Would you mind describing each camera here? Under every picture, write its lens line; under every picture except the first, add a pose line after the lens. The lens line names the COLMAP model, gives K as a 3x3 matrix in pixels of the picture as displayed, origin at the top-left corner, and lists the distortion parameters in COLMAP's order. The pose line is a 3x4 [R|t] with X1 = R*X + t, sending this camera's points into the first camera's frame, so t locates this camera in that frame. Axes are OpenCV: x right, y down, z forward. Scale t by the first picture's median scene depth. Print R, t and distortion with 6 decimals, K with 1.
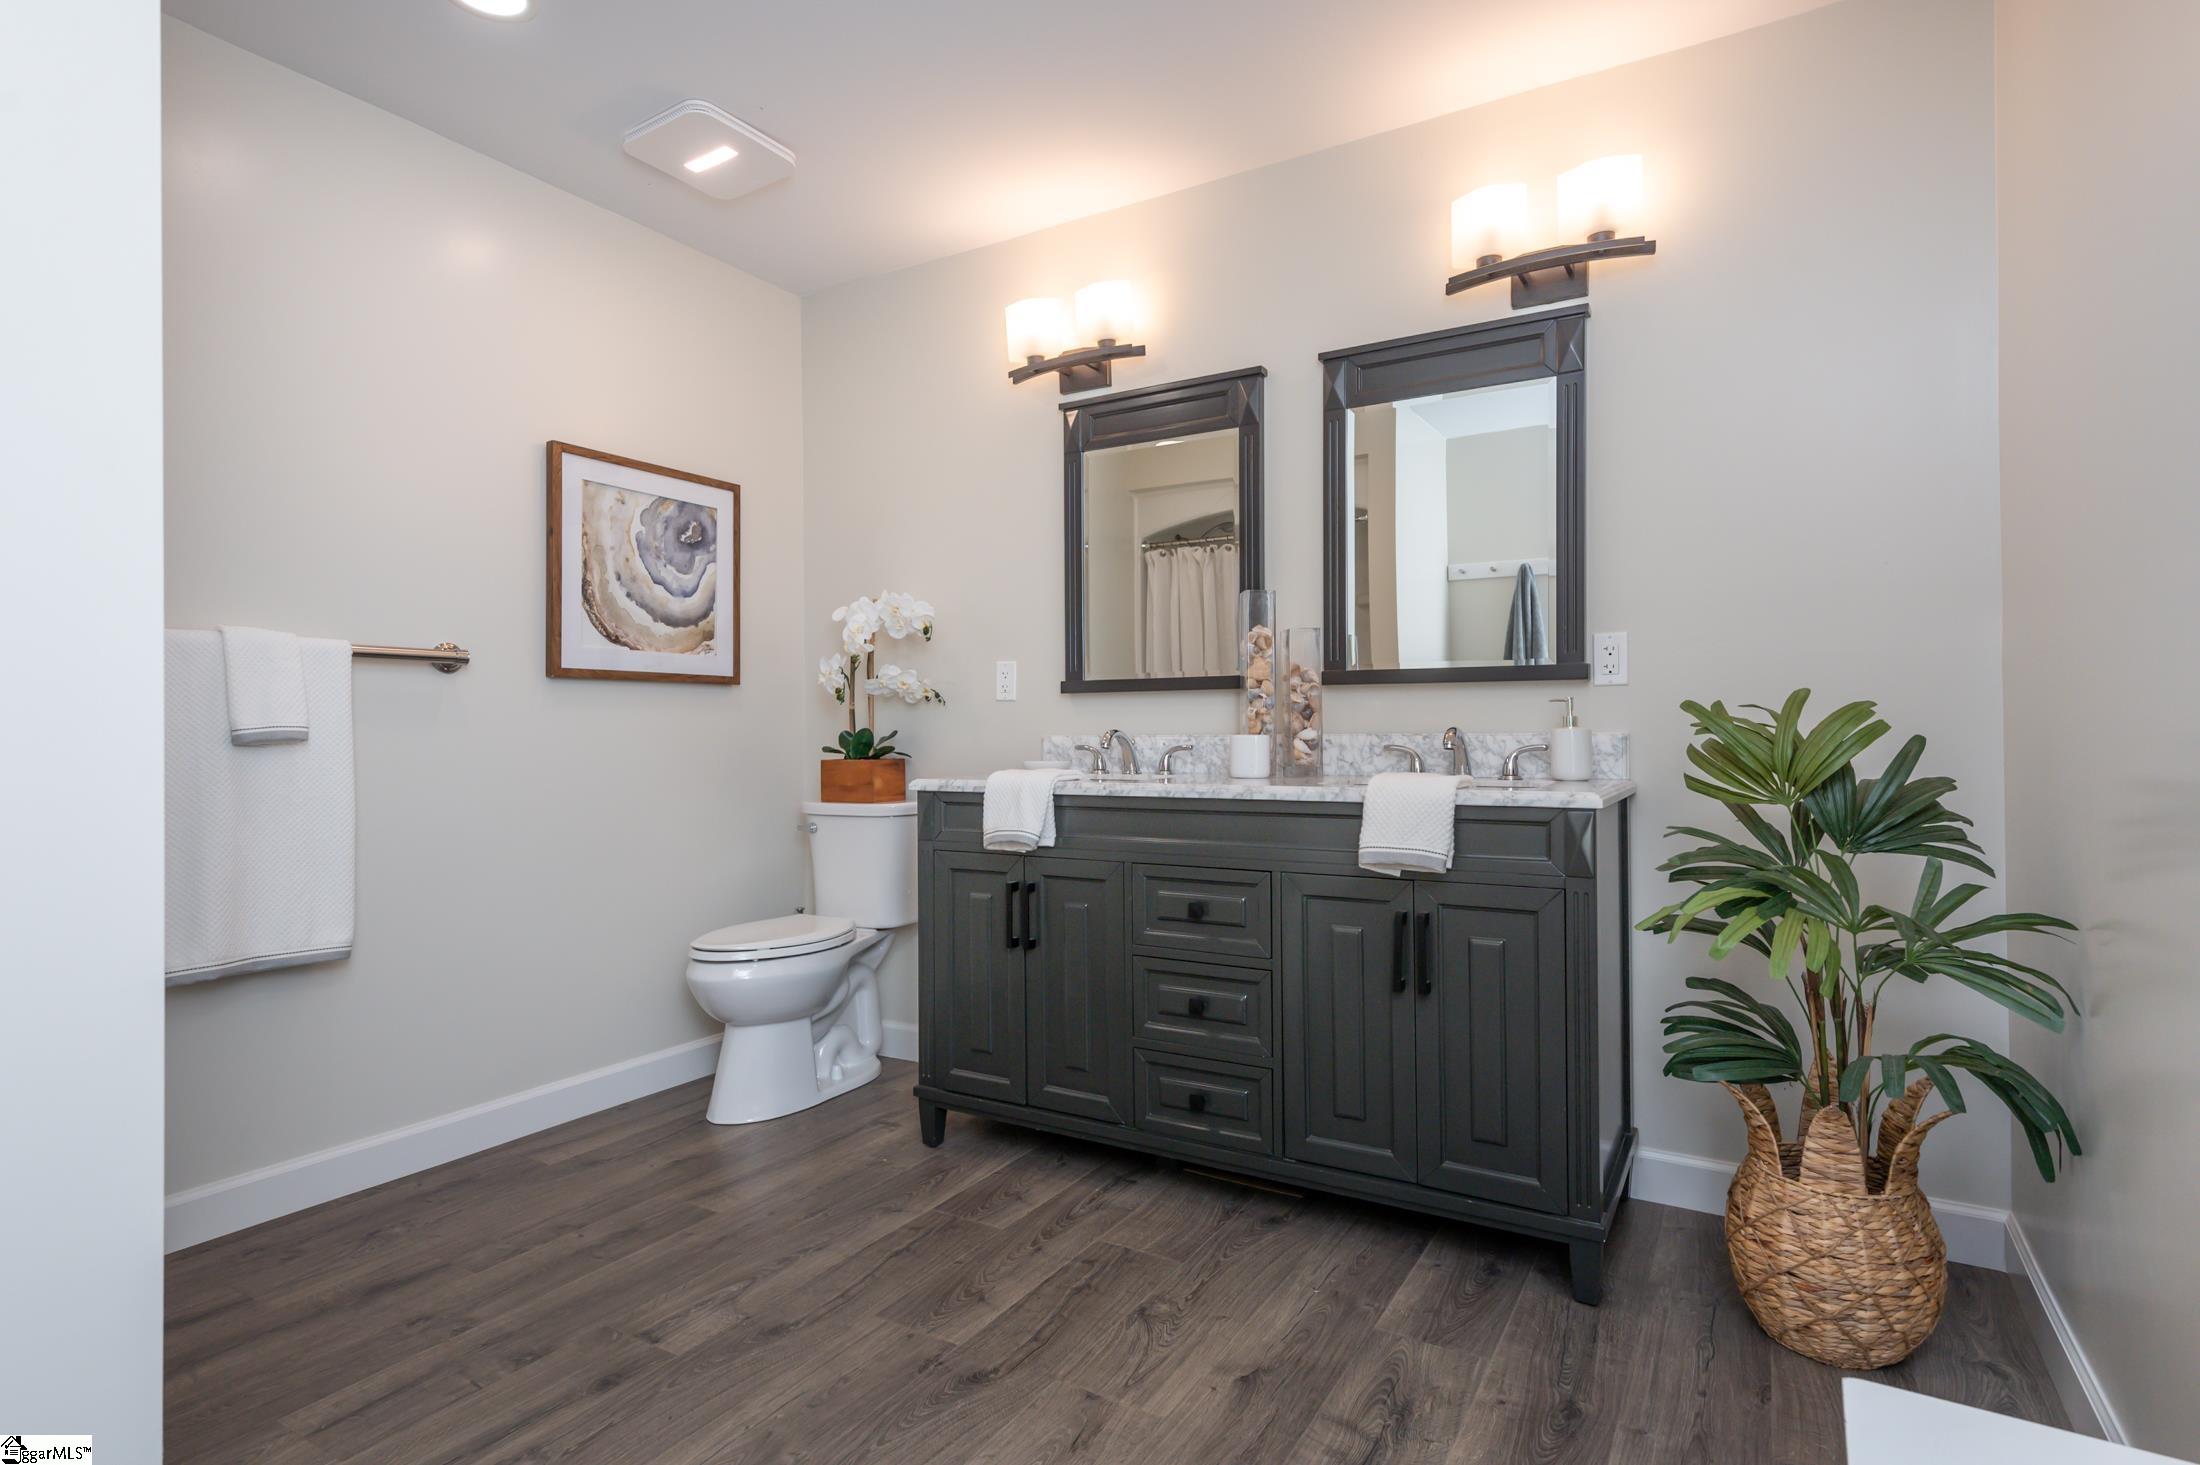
lens RADIAL K [[1117.8, 0, 1100.0], [0, 1117.8, 732.5], [0, 0, 1]] dist [0.000690, 0.000081]
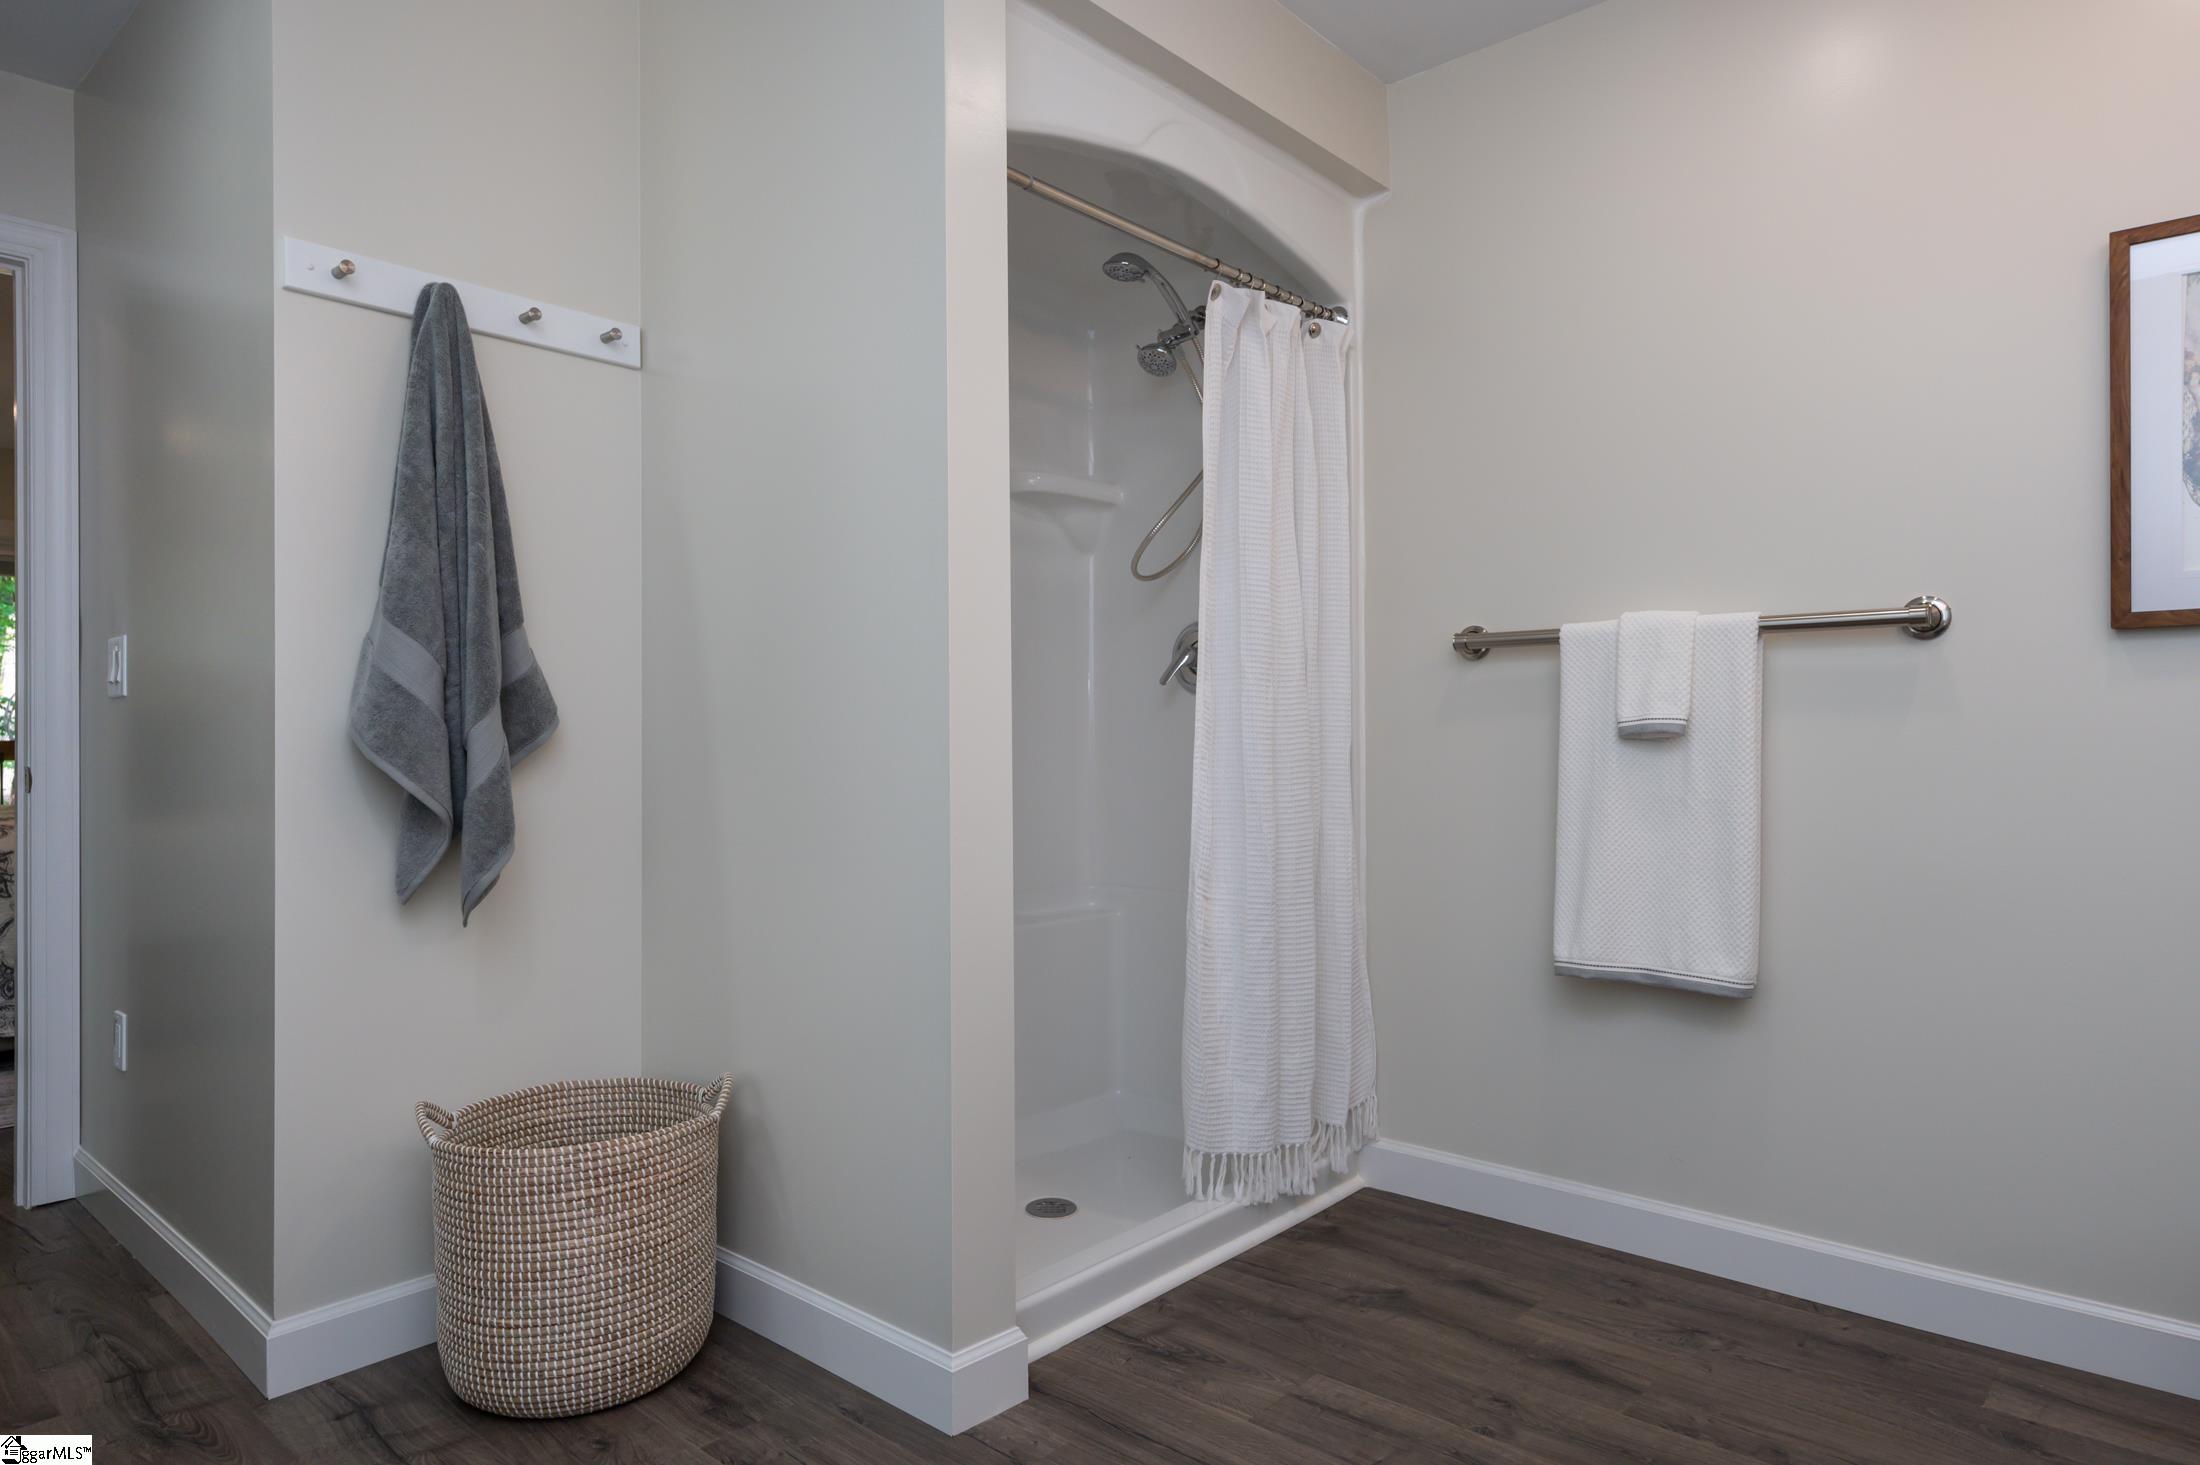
lens RADIAL K [[1274.6, 0, 1102.1], [0, 1274.6, 766.6], [0, 0, 1]] dist [0.001987, 0.001053]
pose [[-0.184818, 0.030307, -0.982305, 0.307674], [0.005682, 0.999541, 0.029769, -0.000920], [0.982756, -0.000079, -0.184905, 0.655058]]
